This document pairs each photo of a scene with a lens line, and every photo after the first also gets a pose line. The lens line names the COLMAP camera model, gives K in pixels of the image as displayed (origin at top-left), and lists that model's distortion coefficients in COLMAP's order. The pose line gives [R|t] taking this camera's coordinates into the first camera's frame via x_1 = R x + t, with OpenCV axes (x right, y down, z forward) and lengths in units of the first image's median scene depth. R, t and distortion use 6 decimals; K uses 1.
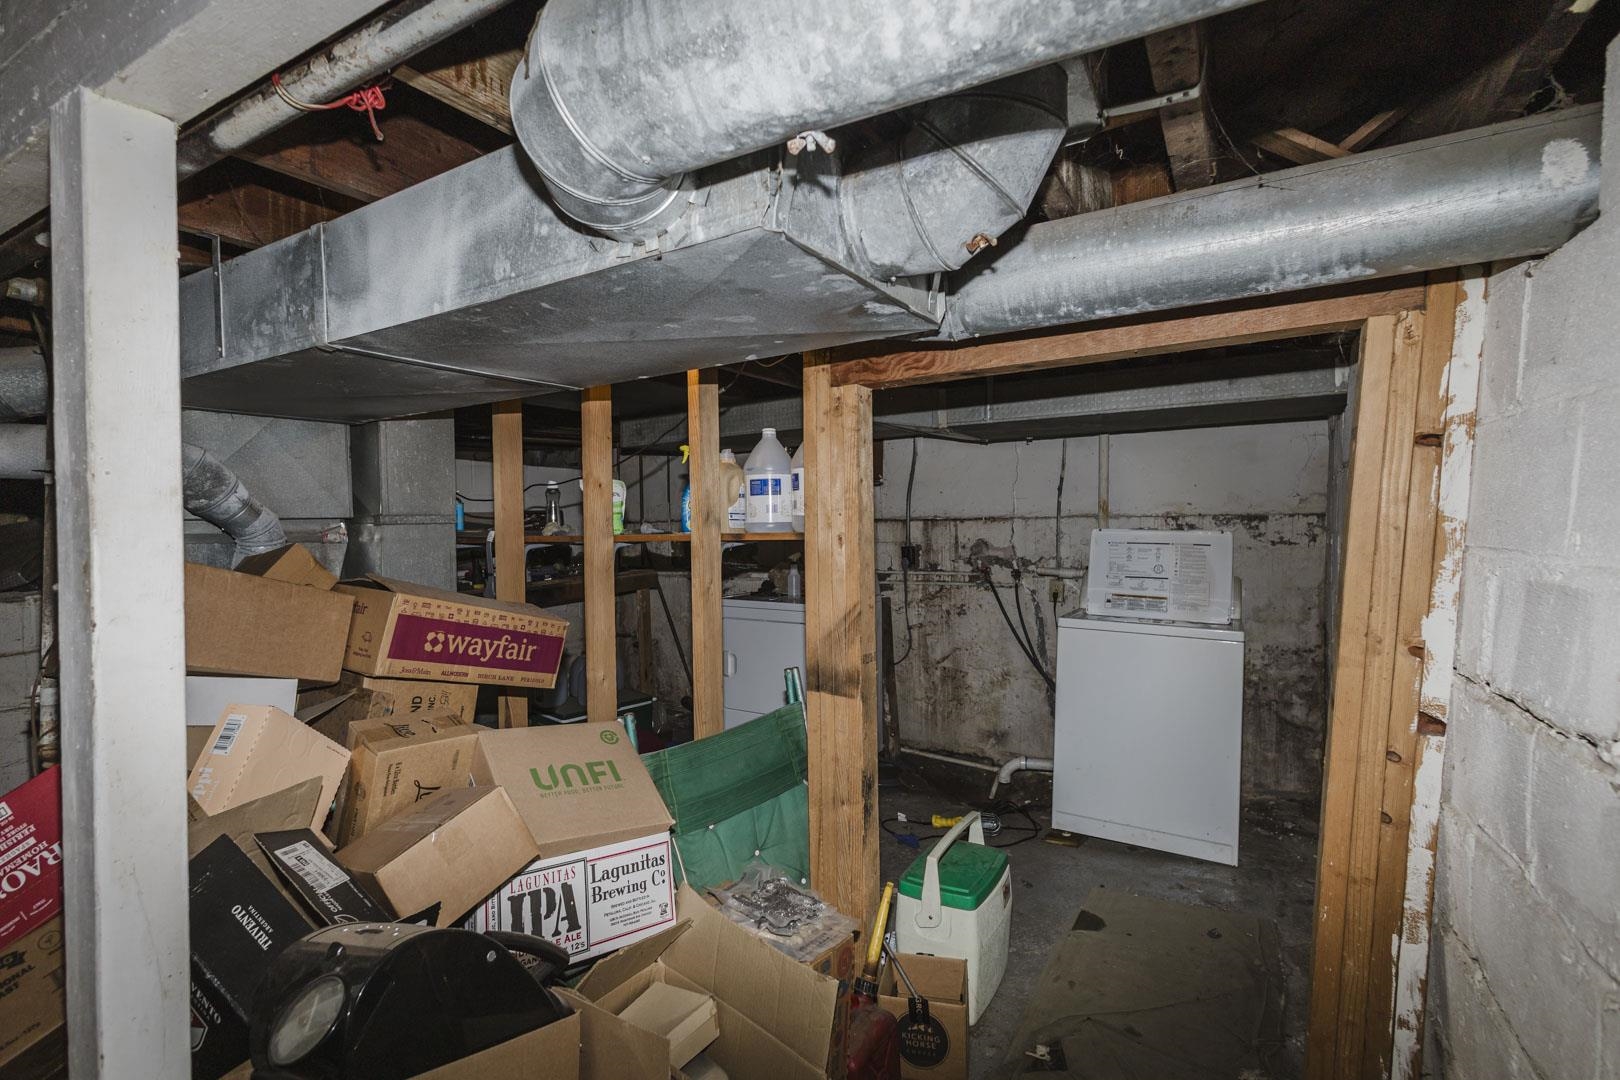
lens RADIAL K [[749.2, 0, 809.5], [0, 749.2, 536.0], [0, 0, 1]] dist [0.011307, -0.004132]
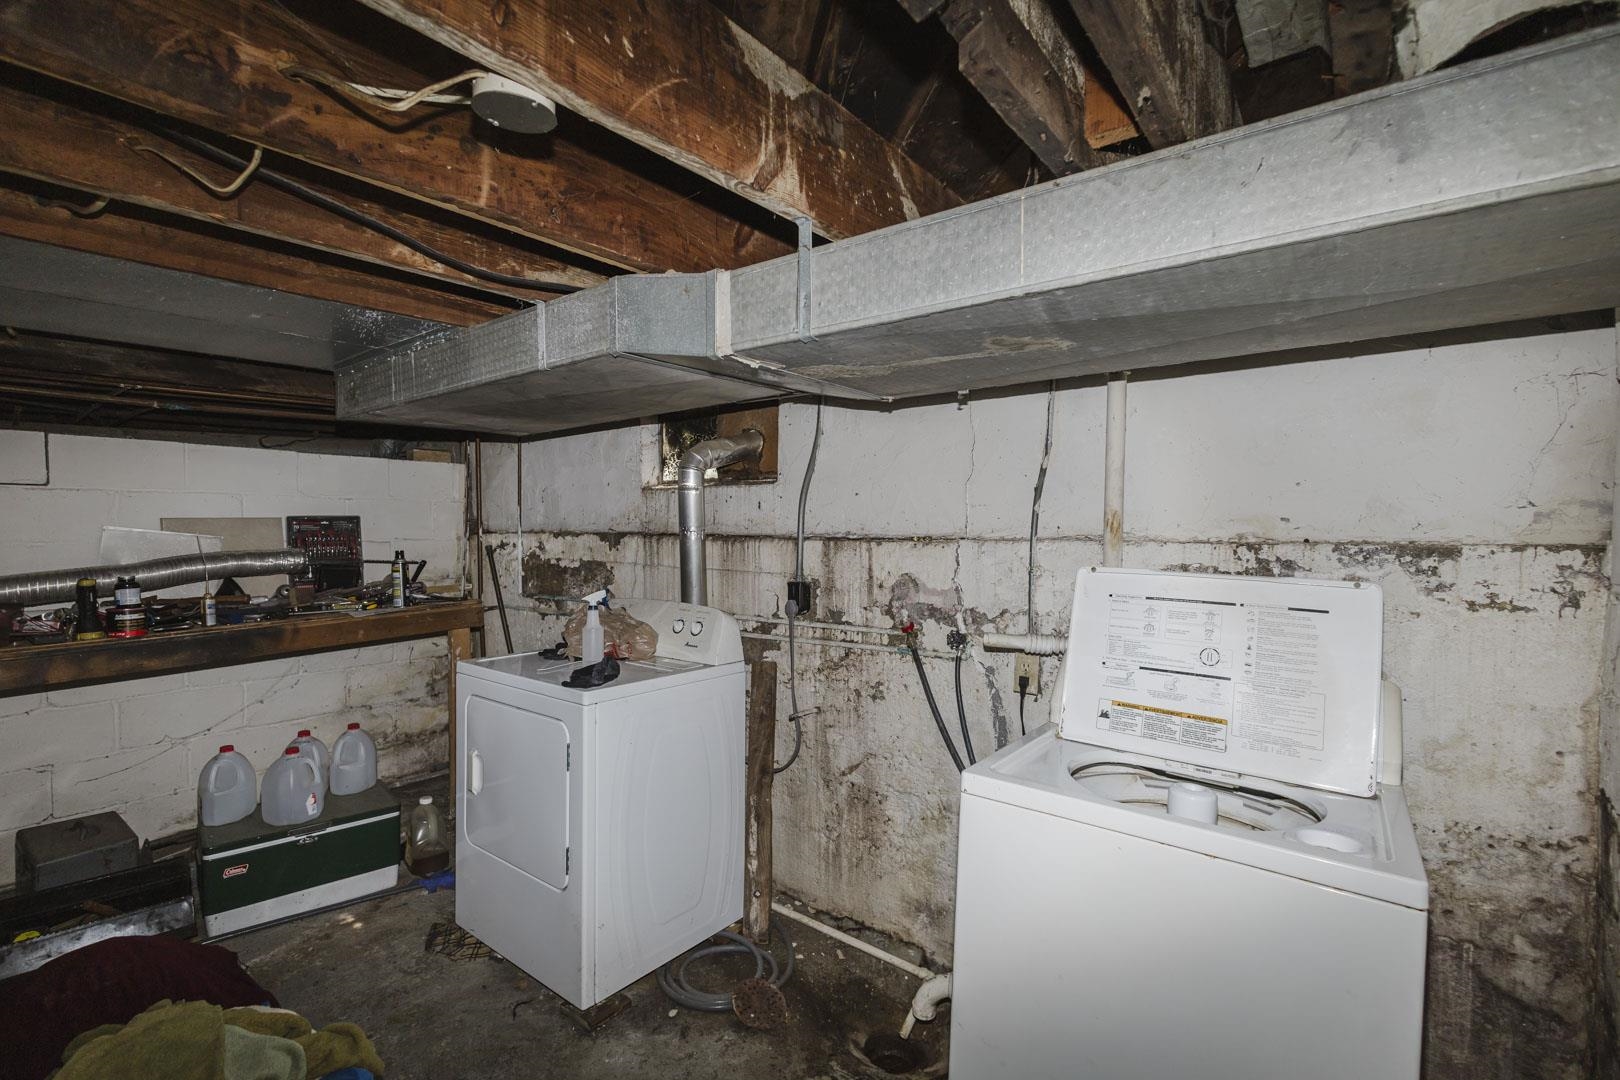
lens RADIAL K [[749.2, 0, 803.5], [0, 749.2, 538.3], [0, 0, 1]] dist [0.011307, -0.004132]
pose [[0.992674, 0.015113, -0.119872, 0.225304], [-0.015153, 0.999885, 0.000576, -0.023522], [0.119867, 0.001245, 0.992789, 0.421773]]
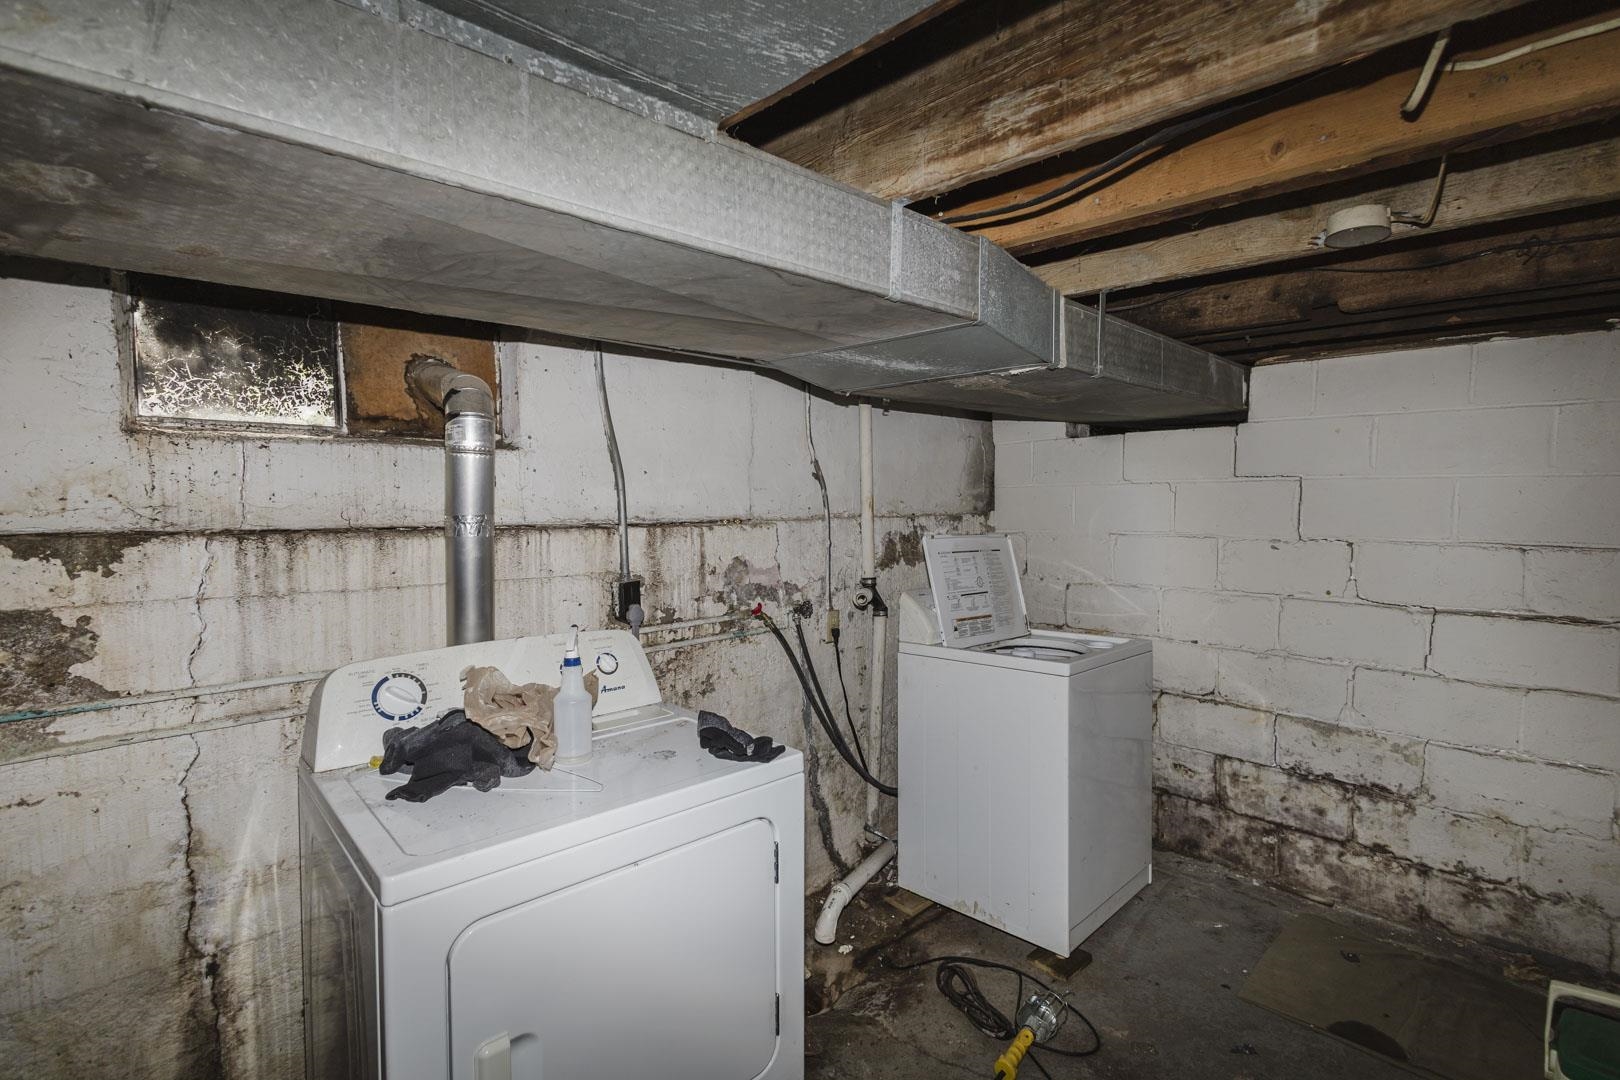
lens RADIAL K [[749.2, 0, 810.8], [0, 749.2, 528.4], [0, 0, 1]] dist [0.011307, -0.004132]
pose [[0.264299, -0.028920, 0.964007, -0.329914], [0.012064, 0.999571, 0.026679, -0.033957], [-0.964365, 0.004579, 0.264534, 0.817373]]
